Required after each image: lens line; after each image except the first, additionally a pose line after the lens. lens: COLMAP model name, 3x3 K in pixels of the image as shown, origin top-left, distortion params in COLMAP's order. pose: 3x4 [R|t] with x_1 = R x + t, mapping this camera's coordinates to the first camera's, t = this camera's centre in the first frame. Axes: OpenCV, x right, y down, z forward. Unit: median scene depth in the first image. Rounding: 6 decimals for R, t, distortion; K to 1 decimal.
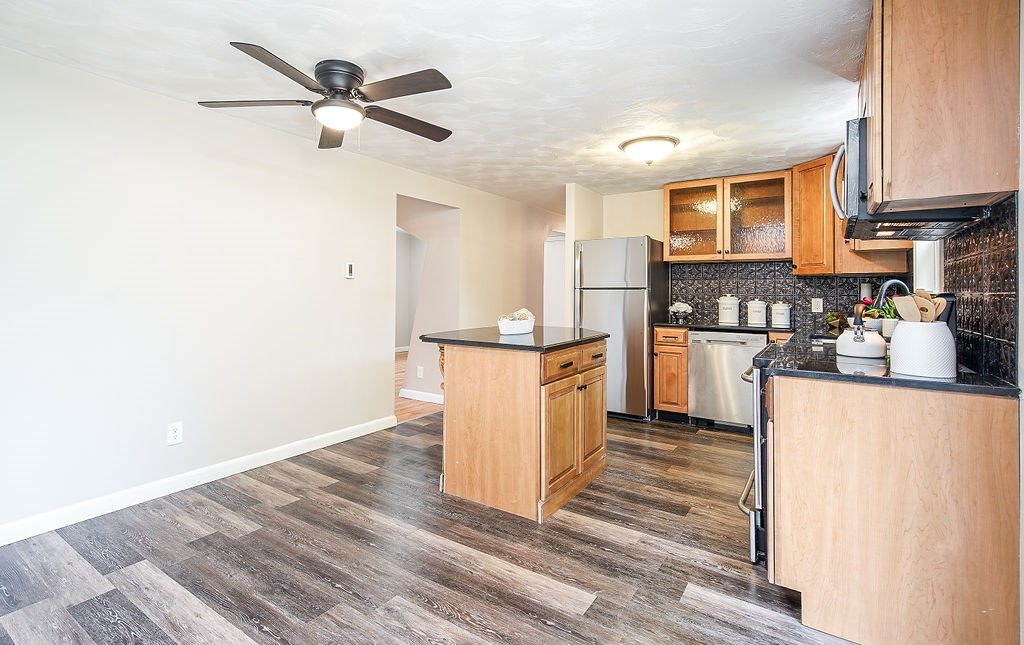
lens RADIAL K [[485.6, 0, 475.2], [0, 485.6, 285.2], [0, 0, 1]] dist [-0.001636, 0.000155]
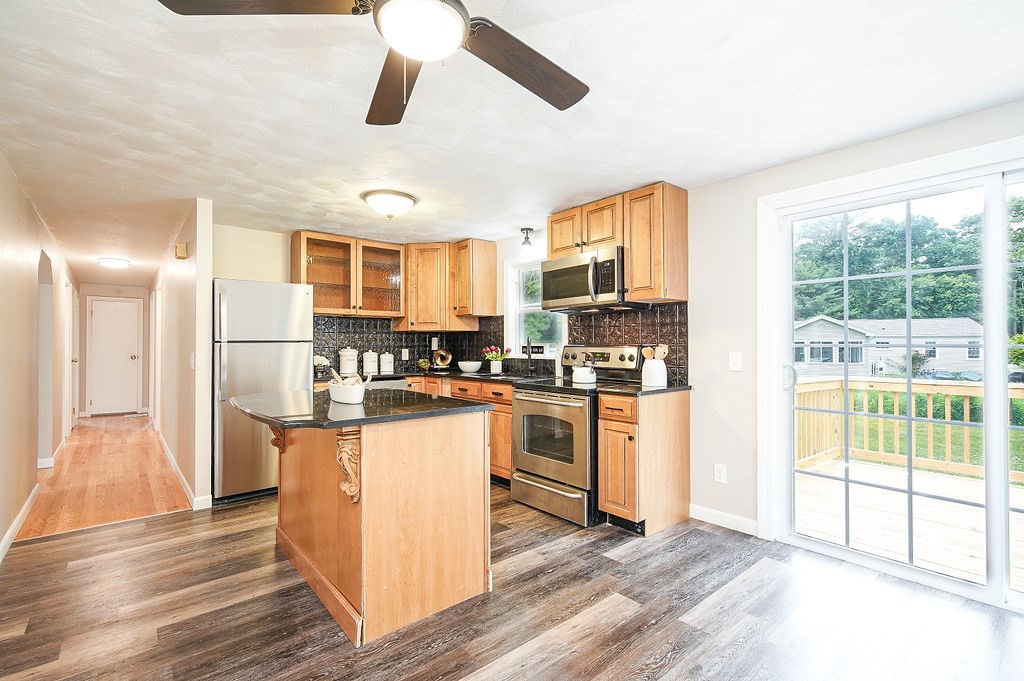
lens RADIAL K [[468.3, 0, 509.4], [0, 468.3, 340.5], [0, 0, 1]] dist [-0.011585, 0.013445]
pose [[0.251877, 0.001180, 0.967759, -0.462527], [-0.008823, 0.999960, 0.001077, 0.000570], [-0.967719, -0.008810, 0.251877, 0.463312]]
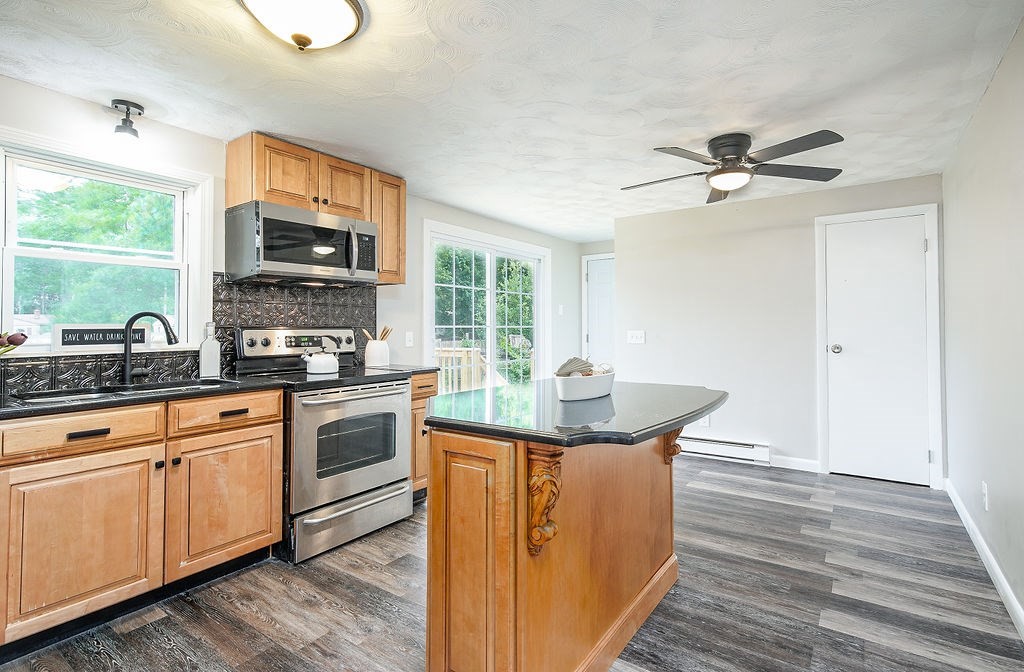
lens RADIAL K [[487.5, 0, 527.6], [0, 487.5, 318.1], [0, 0, 1]] dist [0.000675, 0.000102]
pose [[-0.999868, -0.002266, -0.016075, 0.134681], [-0.001752, 0.999489, -0.031927, 0.019672], [0.016139, -0.031894, -0.999361, 1.304612]]
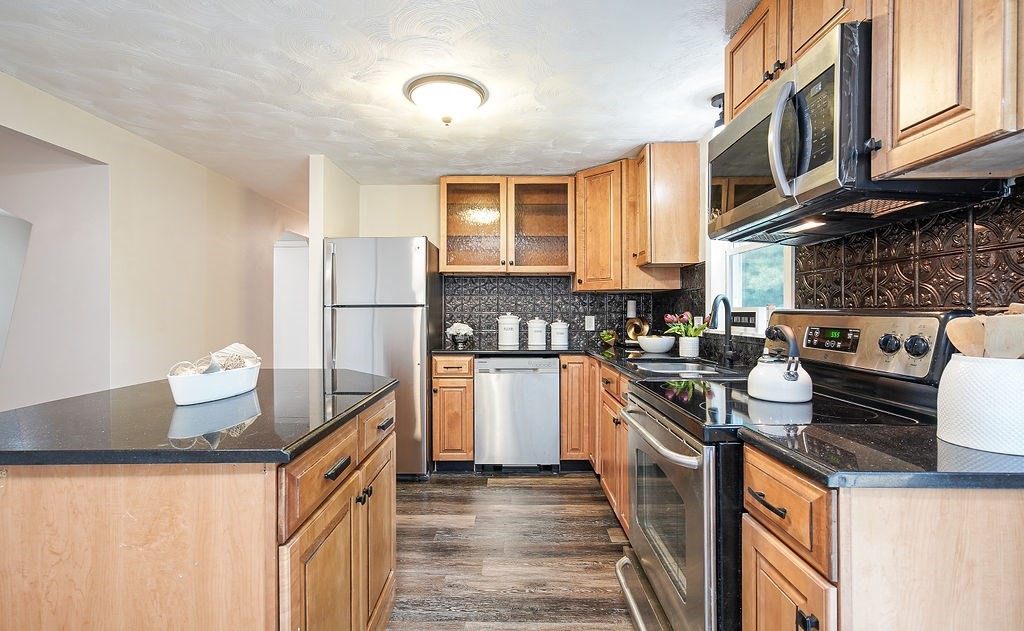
lens RADIAL K [[465.8, 0, 506.3], [0, 465.8, 314.1], [0, 0, 1]] dist [-0.000470, 0.001006]
pose [[0.820724, -0.010087, 0.571235, 0.045601], [-0.001232, 0.999811, 0.019425, 0.005914], [-0.571323, -0.016647, 0.820556, 0.369688]]
